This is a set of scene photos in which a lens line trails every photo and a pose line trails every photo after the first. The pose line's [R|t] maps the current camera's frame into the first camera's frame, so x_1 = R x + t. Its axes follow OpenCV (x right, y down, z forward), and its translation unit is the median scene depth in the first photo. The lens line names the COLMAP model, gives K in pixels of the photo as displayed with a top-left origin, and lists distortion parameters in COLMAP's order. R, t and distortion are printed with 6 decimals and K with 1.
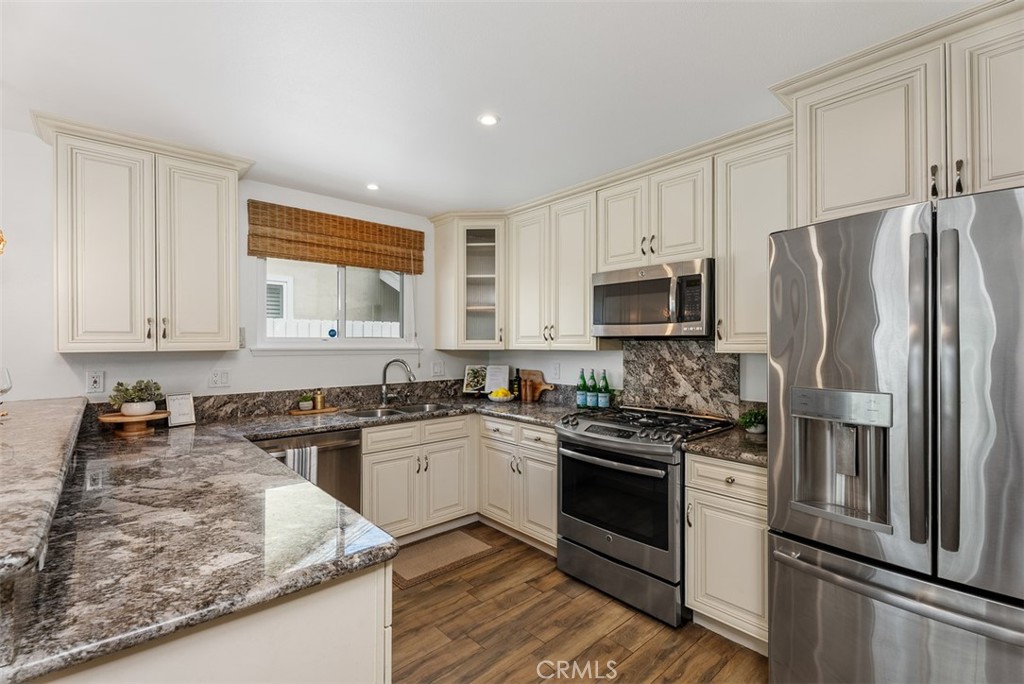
lens RADIAL K [[452.6, 0, 512.9], [0, 452.6, 344.0], [0, 0, 1]] dist [0.002609, 0.000656]
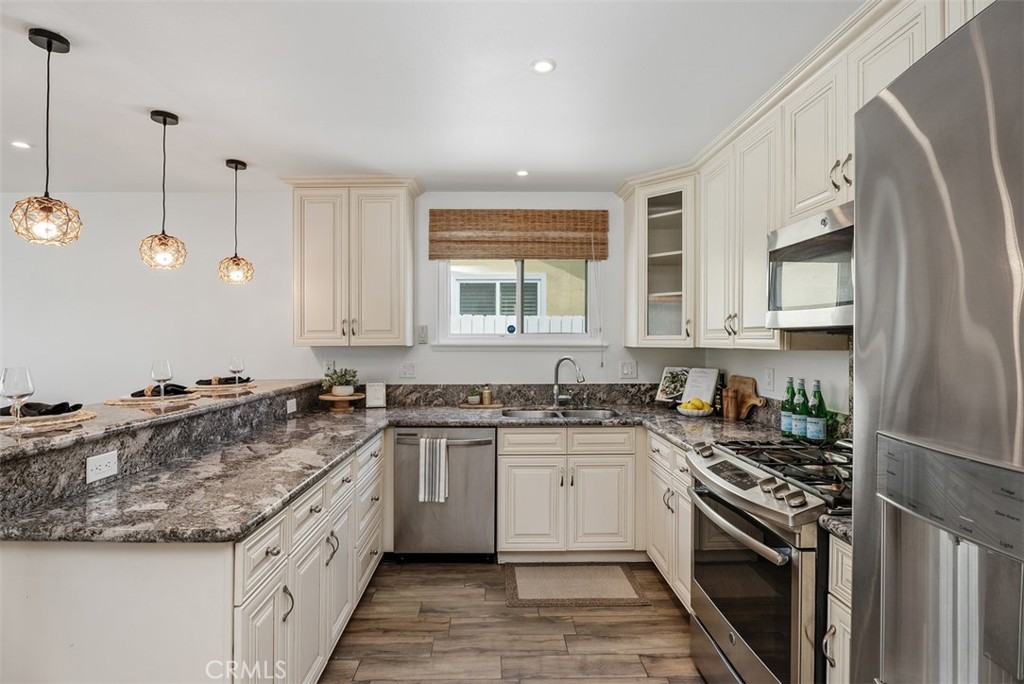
lens RADIAL K [[501.4, 0, 512.0], [0, 501.4, 342.0], [0, 0, 1]] dist [-0.003725, -0.000160]
pose [[0.754509, 0.002491, -0.656285, 0.333577], [-0.000660, 0.999995, 0.003037, 0.000978], [0.656289, -0.001858, 0.754507, 0.185100]]
